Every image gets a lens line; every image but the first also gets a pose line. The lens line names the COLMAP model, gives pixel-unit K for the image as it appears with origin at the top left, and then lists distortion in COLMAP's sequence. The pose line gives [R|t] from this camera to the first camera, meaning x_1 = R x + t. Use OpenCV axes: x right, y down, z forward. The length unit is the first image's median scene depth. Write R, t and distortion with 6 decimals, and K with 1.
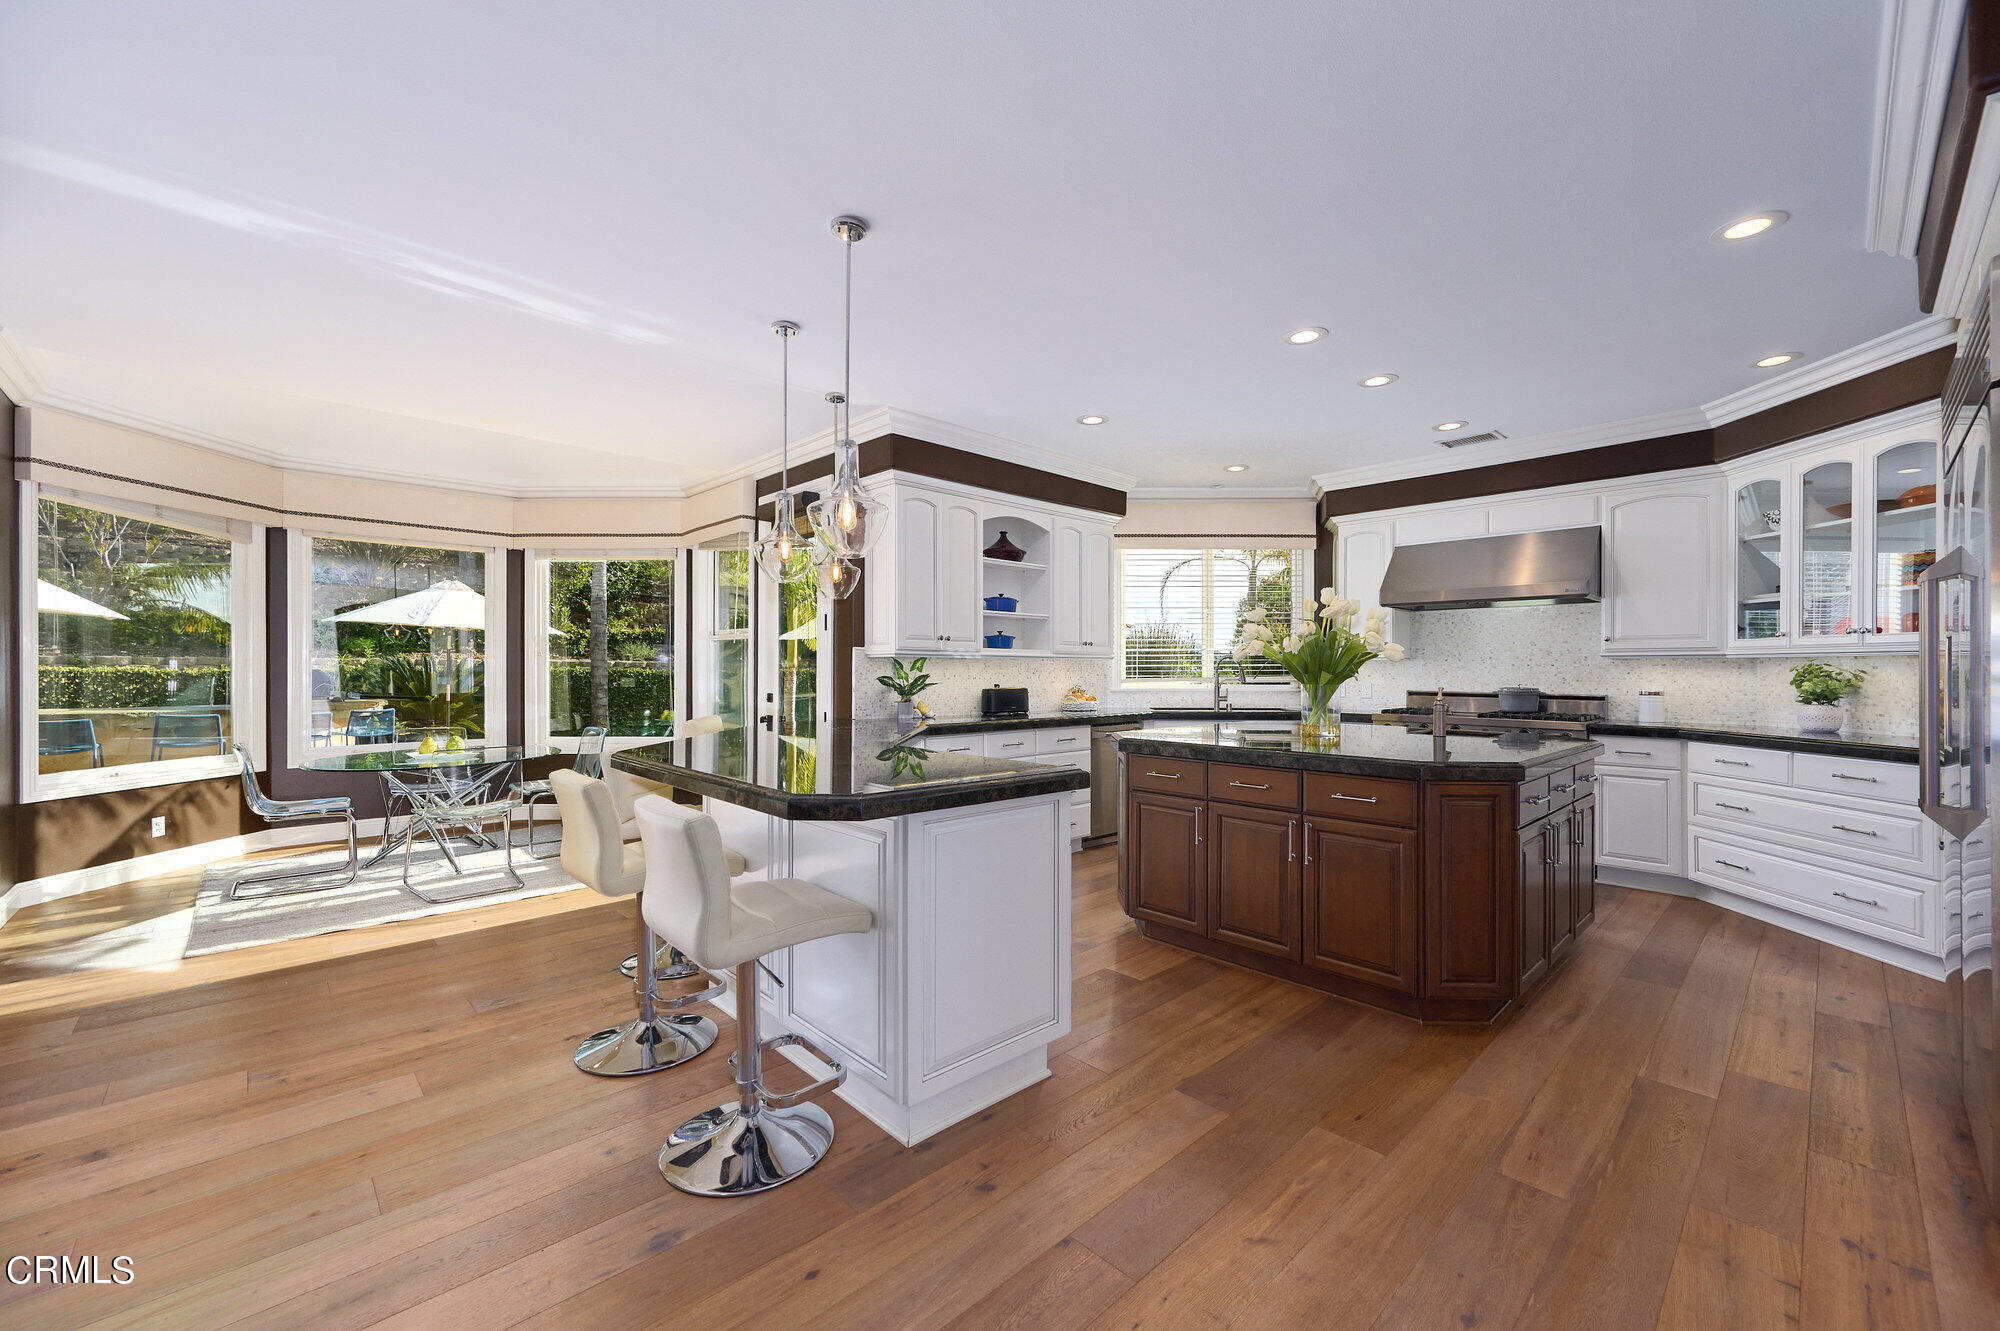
lens RADIAL K [[807.8, 0, 995.9], [0, 807.8, 661.1], [0, 0, 1]] dist [-0.002607, 0.000611]
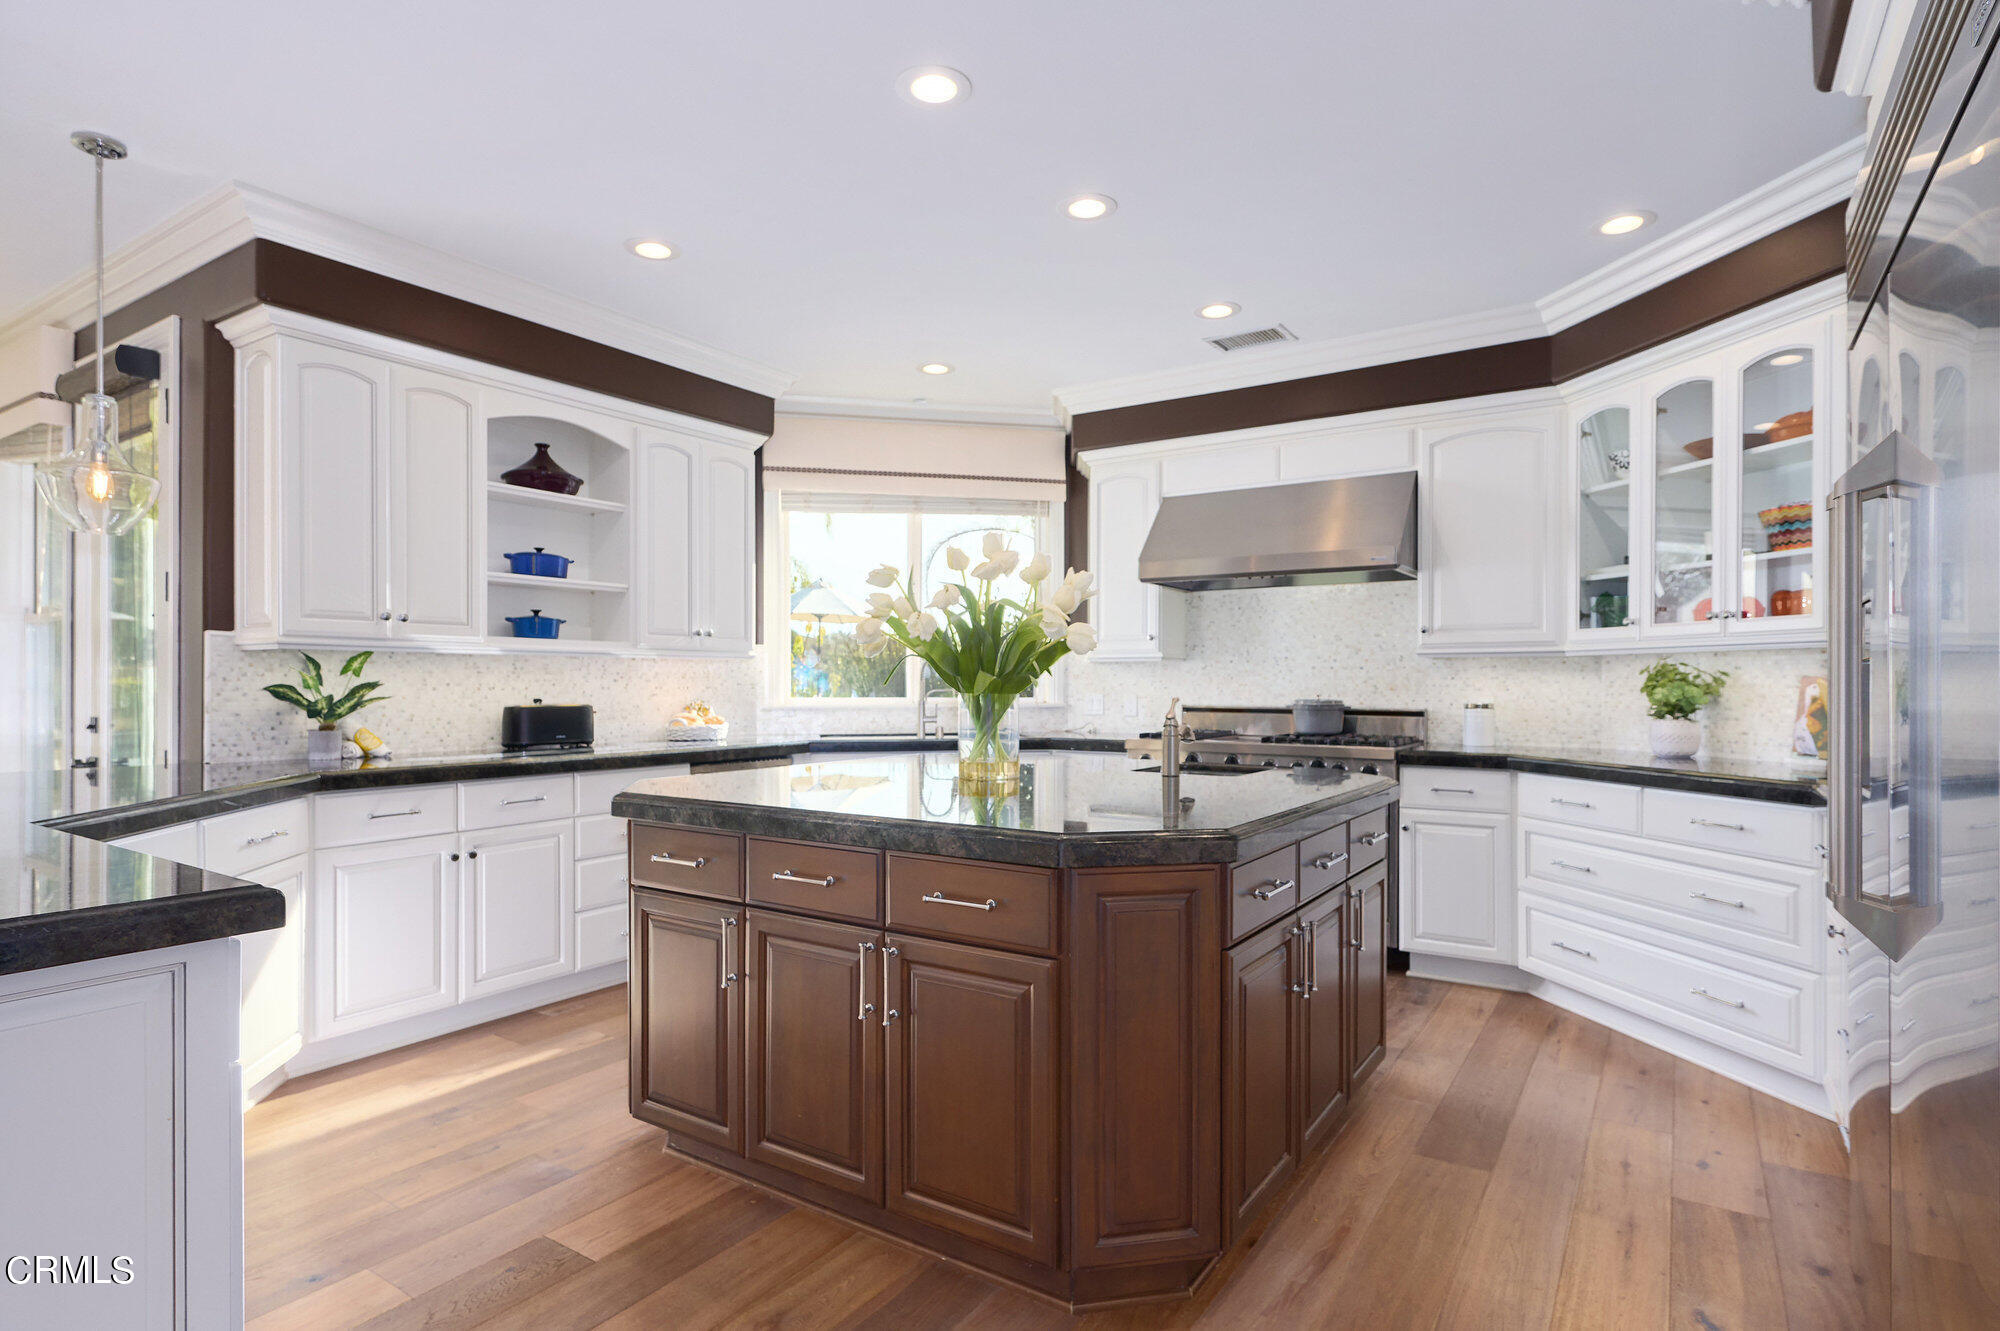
lens RADIAL K [[1043.5, 0, 1002.5], [0, 1043.5, 676.8], [0, 0, 1]] dist [0.003468, -0.002134]
pose [[0.973805, -0.000401, 0.227383, 0.203602], [-0.000451, 0.999993, 0.003697, 0.011629], [-0.227383, -0.003702, 0.973798, 0.205969]]
